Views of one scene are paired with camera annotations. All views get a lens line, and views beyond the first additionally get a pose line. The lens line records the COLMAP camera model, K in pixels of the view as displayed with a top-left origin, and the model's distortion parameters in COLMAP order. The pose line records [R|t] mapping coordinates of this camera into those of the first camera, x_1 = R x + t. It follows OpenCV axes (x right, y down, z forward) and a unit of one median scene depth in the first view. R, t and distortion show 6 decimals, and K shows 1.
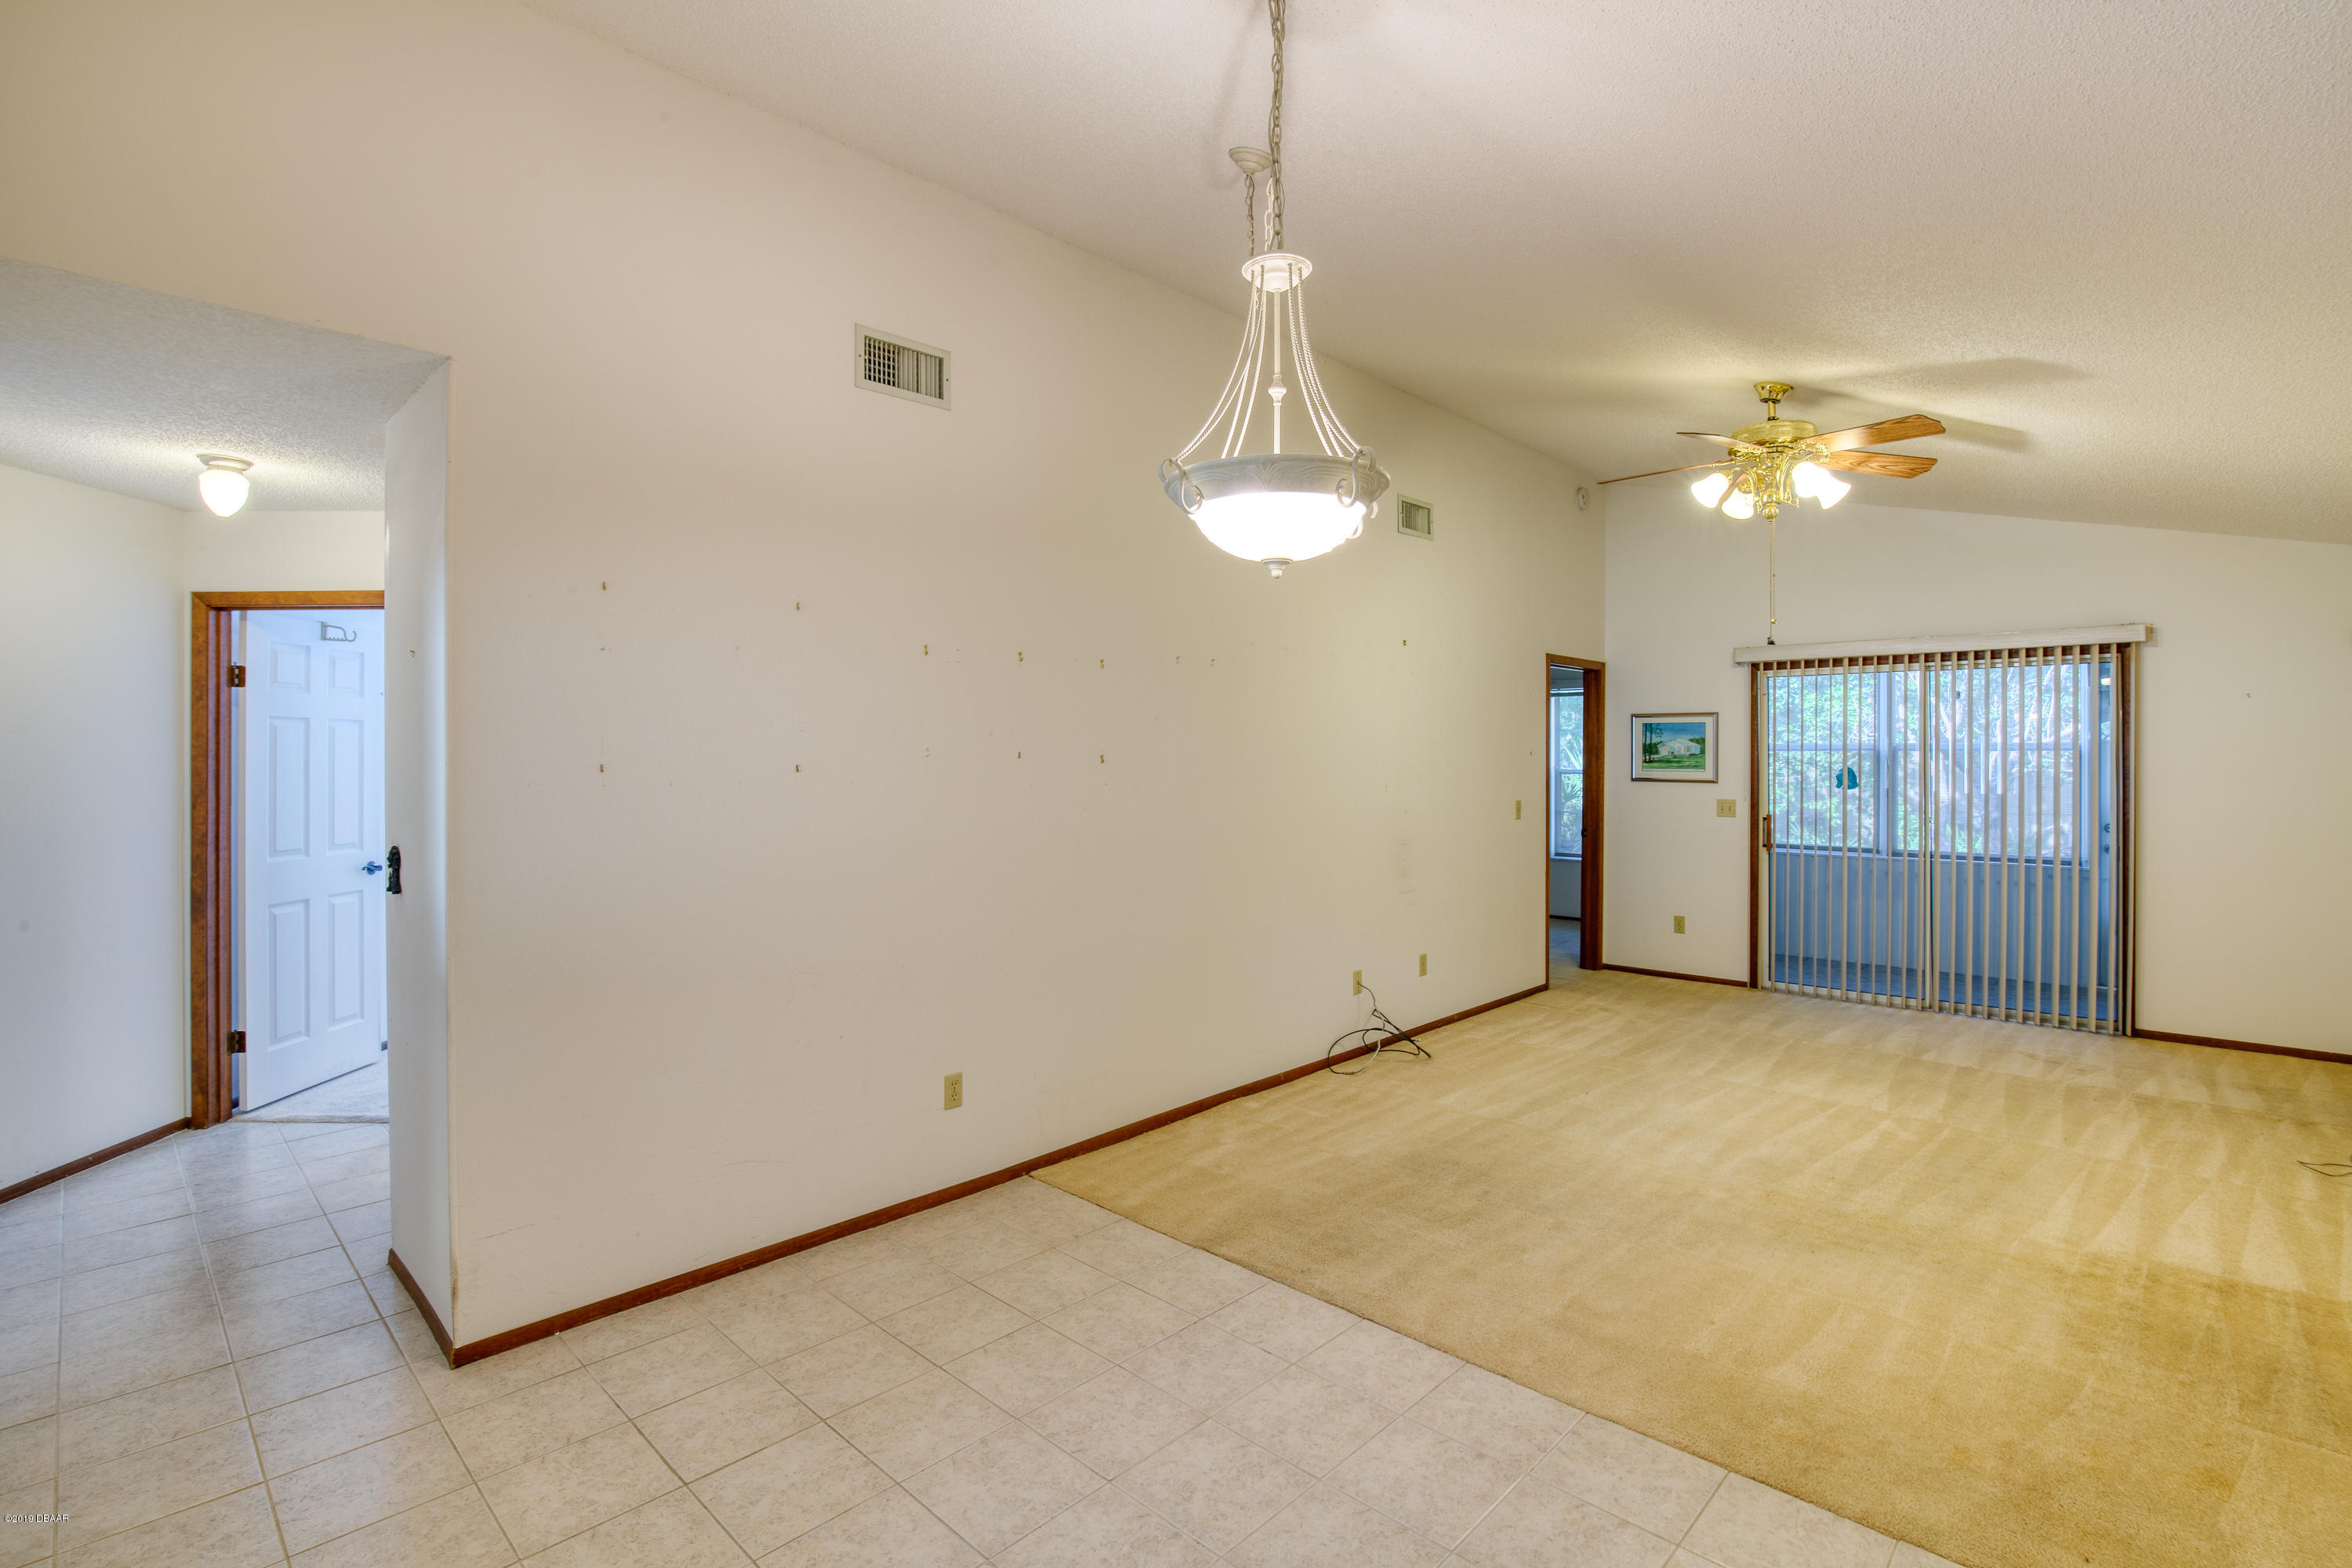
lens RADIAL K [[1092.5, 0, 1157.3], [0, 1092.5, 758.3], [0, 0, 1]] dist [-0.036040, 0.006151]
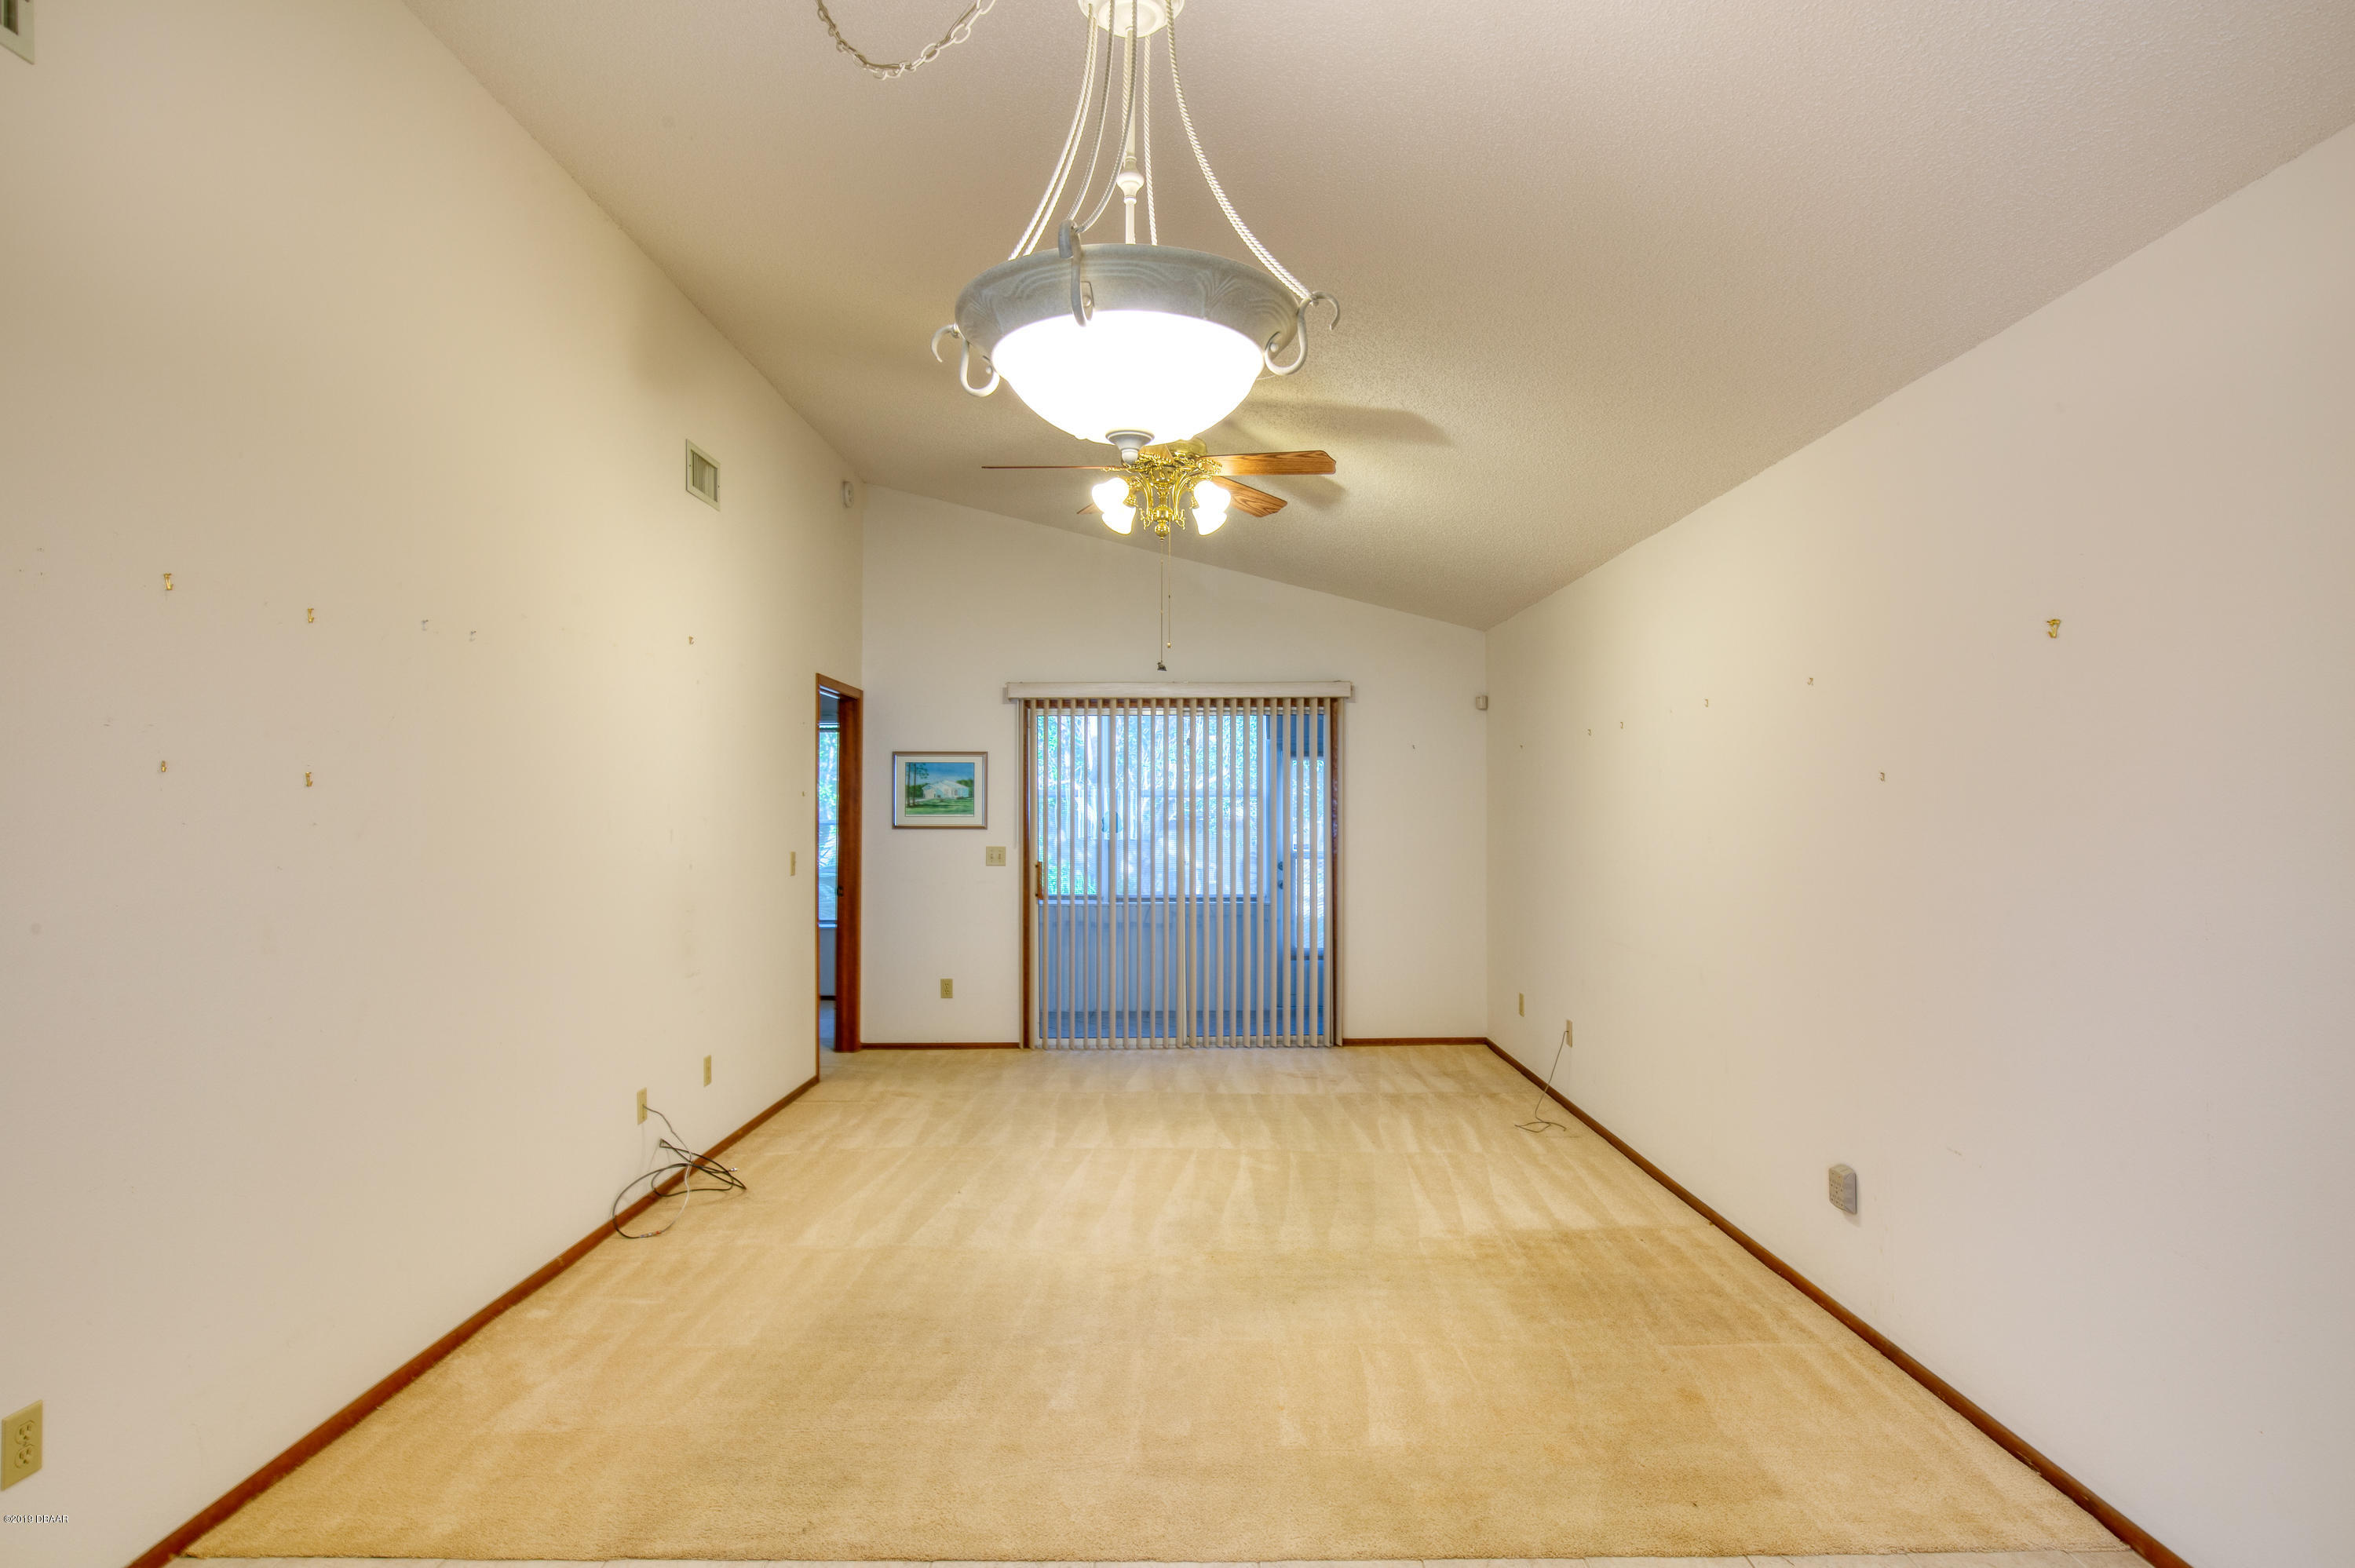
lens RADIAL K [[1262.4, 0, 1174.4], [0, 1262.4, 804.3], [0, 0, 1]] dist [-0.027553, 0.008343]
pose [[0.711134, 0.004161, 0.703044, -0.185059], [0.004793, 0.999931, -0.010766, 0.022106], [-0.703040, 0.011026, 0.711065, 0.204685]]
